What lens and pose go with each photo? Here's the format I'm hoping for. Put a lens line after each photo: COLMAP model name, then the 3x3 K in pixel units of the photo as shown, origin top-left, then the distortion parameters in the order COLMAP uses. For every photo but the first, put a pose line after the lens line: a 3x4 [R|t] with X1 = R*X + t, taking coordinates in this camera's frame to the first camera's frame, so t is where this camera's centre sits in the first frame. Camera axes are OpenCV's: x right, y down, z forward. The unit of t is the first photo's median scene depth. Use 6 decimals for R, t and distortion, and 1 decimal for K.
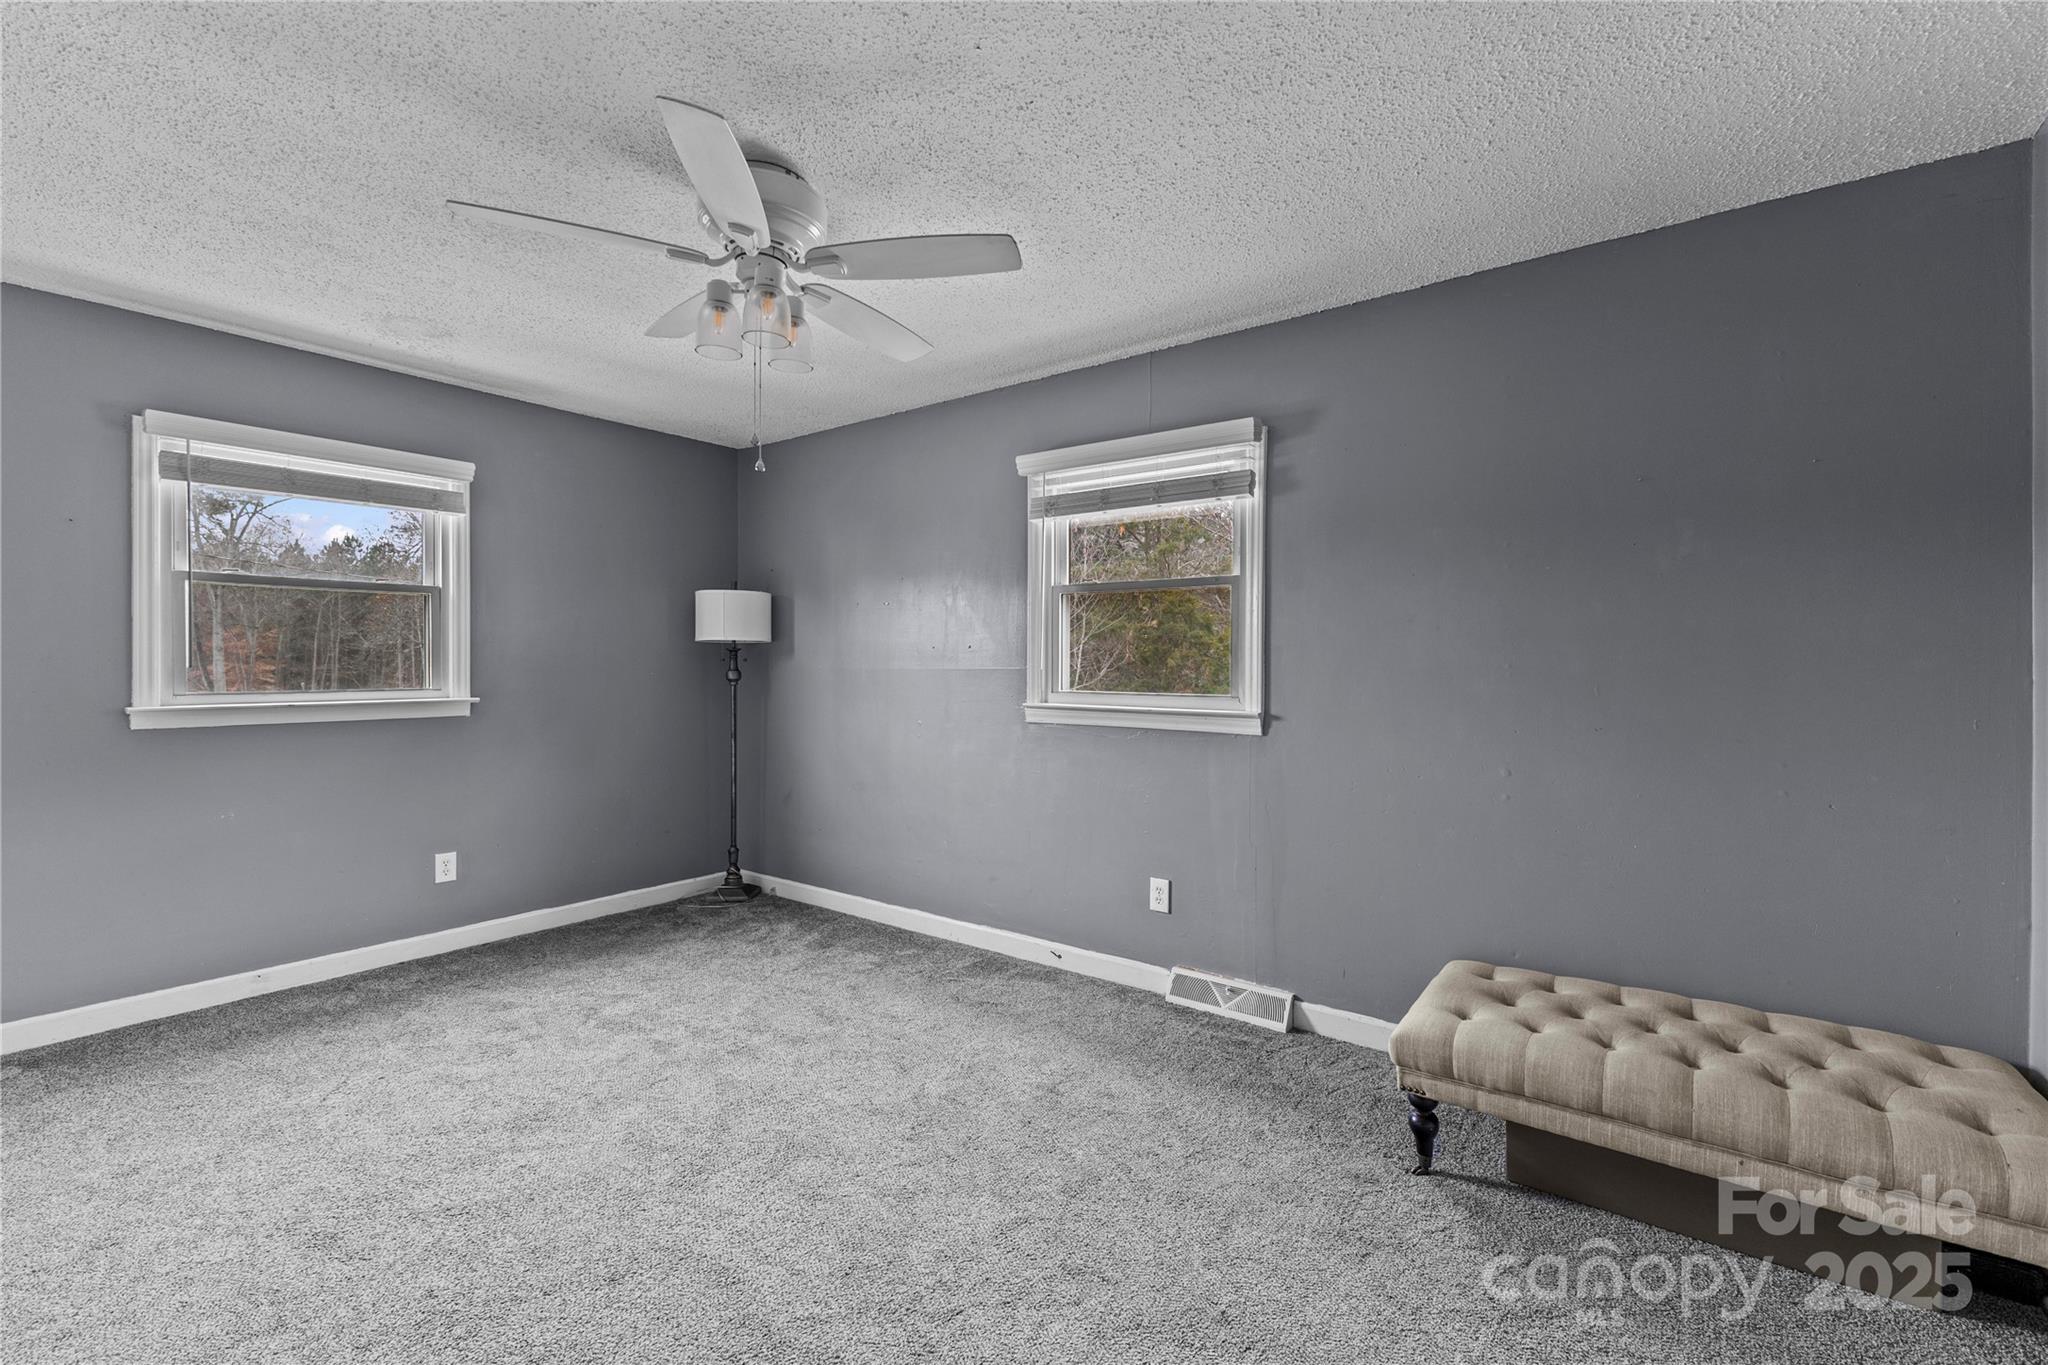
lens RADIAL K [[875.4, 0, 1028.8], [0, 875.4, 673.9], [0, 0, 1]] dist [0.003959, -0.000867]
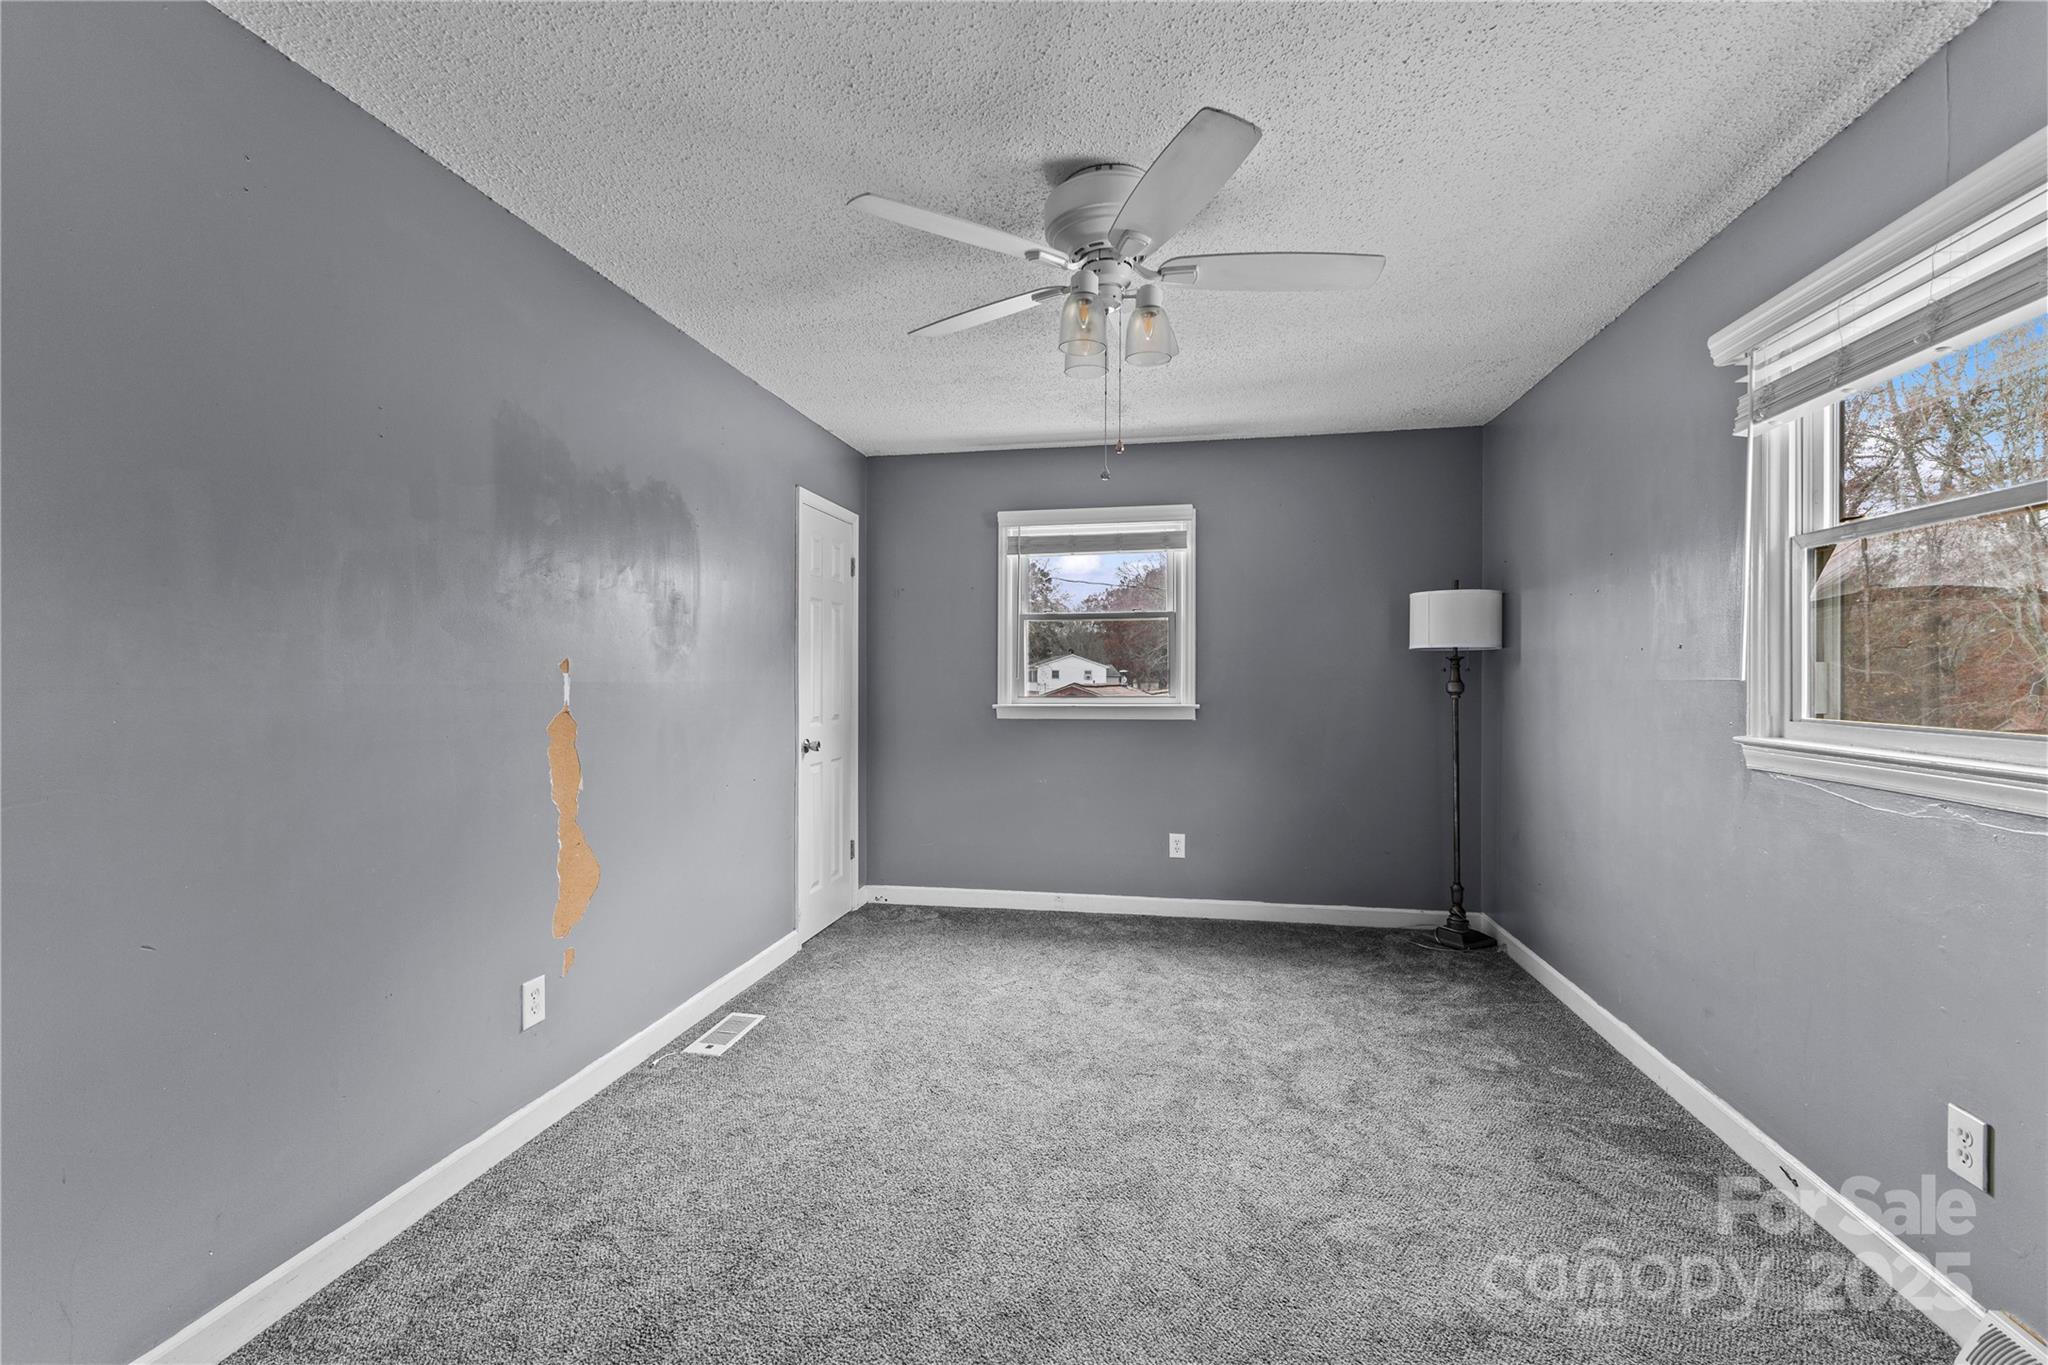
lens RADIAL K [[875.4, 0, 1026.4], [0, 875.4, 679.8], [0, 0, 1]] dist [0.003959, -0.000867]
pose [[0.446798, 0.000621, -0.894635, 0.320460], [-0.005906, 0.999980, -0.002256, -0.001913], [0.894615, 0.006292, 0.446793, 0.287835]]
